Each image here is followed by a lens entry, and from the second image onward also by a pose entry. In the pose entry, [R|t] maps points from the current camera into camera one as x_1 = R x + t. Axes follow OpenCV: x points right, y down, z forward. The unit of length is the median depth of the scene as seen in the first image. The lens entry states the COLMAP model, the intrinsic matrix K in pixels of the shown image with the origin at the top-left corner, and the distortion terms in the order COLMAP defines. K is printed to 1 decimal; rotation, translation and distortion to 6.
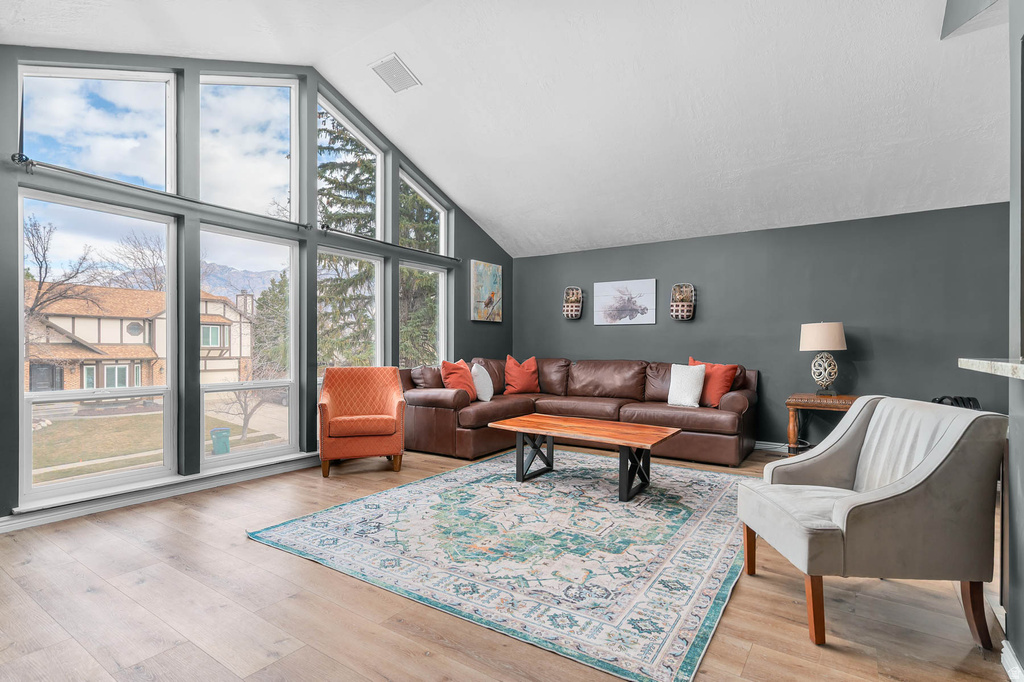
lens RADIAL K [[497.8, 0, 515.3], [0, 497.8, 350.5], [0, 0, 1]] dist [0.000316, -0.000503]
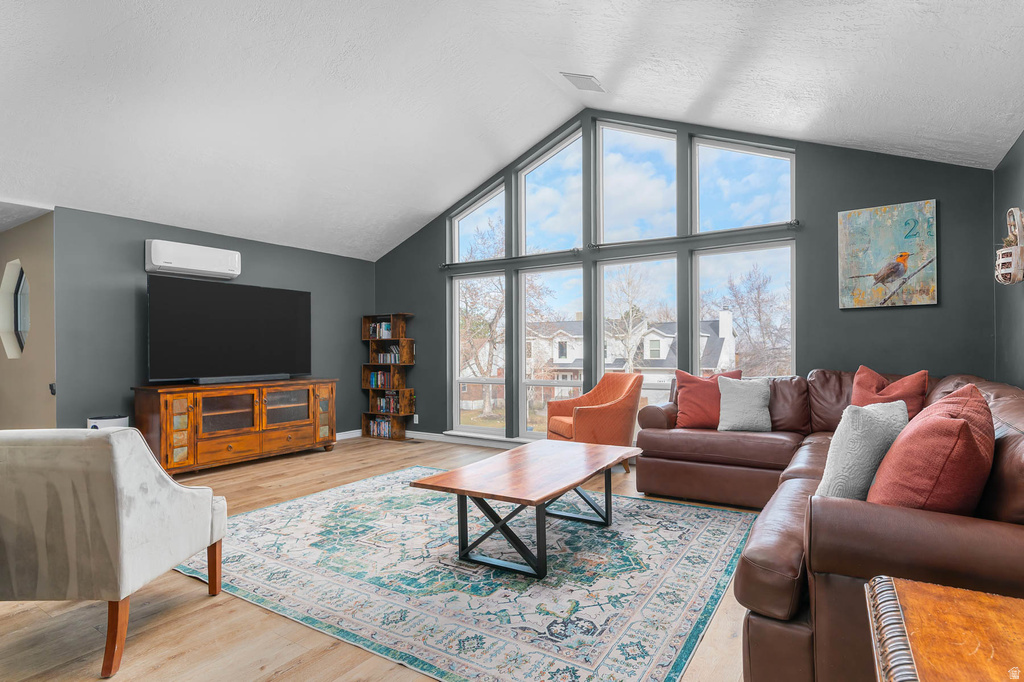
lens RADIAL K [[520.9, 0, 519.7], [0, 520.9, 342.3], [0, 0, 1]] dist [0.001542, 0.000160]
pose [[0.029752, -0.018035, -0.999395, 0.740367], [0.004062, 0.999831, -0.017922, -0.011178], [0.999549, -0.003527, 0.029820, 0.764485]]
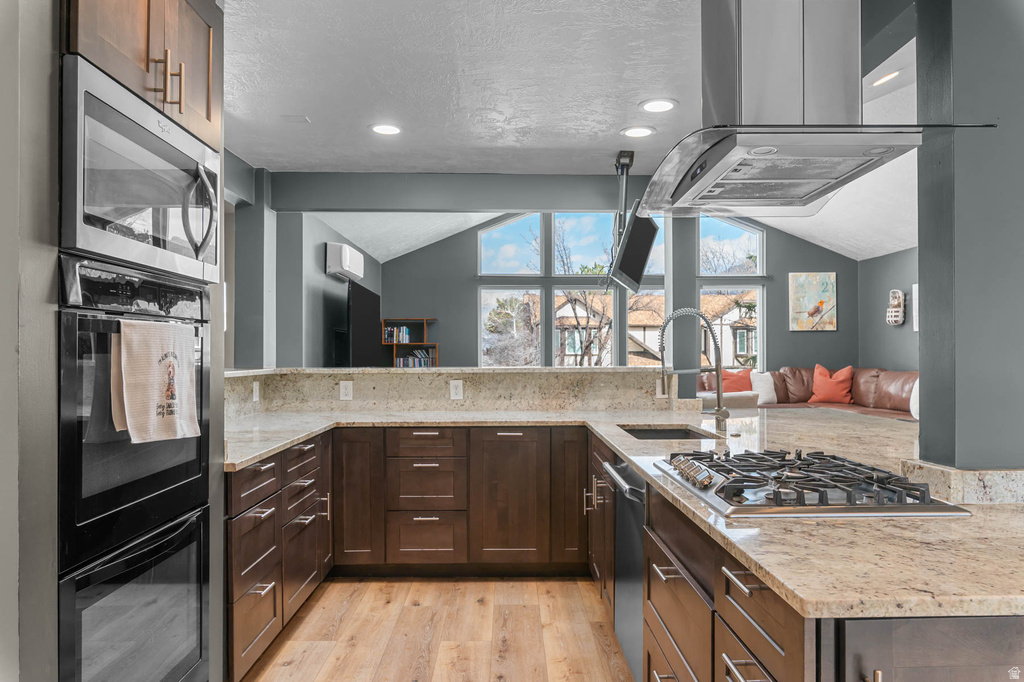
lens RADIAL K [[685.7, 0, 512.0], [0, 685.7, 346.9], [0, 0, 1]] dist [-0.019708, 0.001474]
pose [[0.555675, -0.014262, -0.831277, 1.038036], [0.001999, 0.999873, -0.015818, -0.007486], [0.831397, 0.007128, 0.555633, -0.377553]]
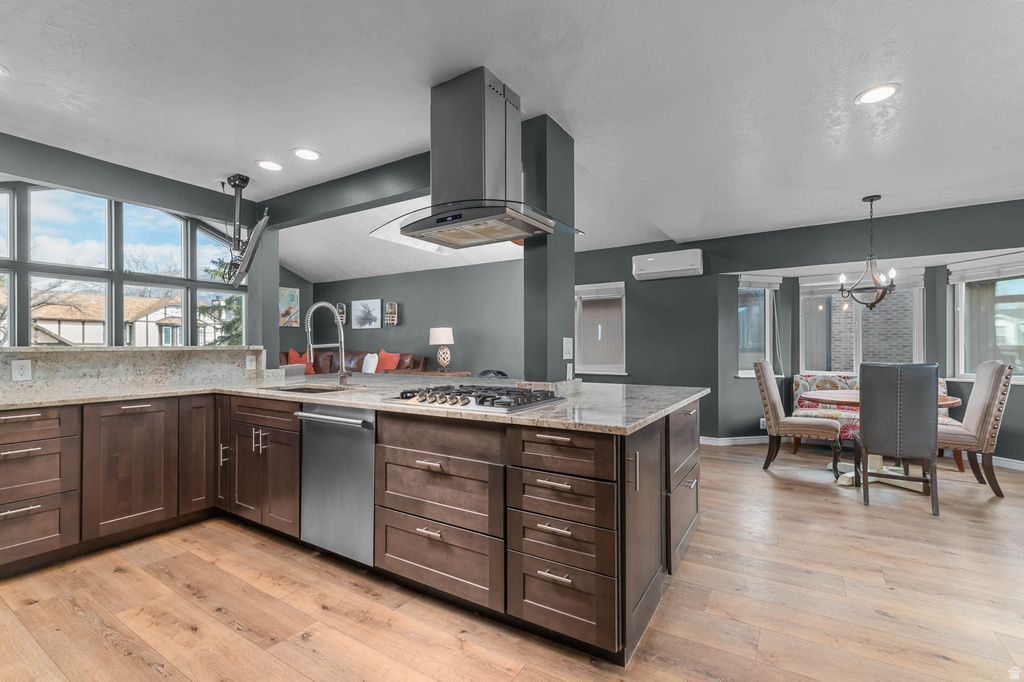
lens RADIAL K [[449.6, 0, 518.6], [0, 449.6, 343.2], [0, 0, 1]] dist [-0.002033, -0.000642]
pose [[0.999740, -0.004489, 0.022366, 0.846852], [0.004689, 0.999949, -0.008916, 0.008773], [-0.022325, 0.009019, 0.999710, -0.495724]]
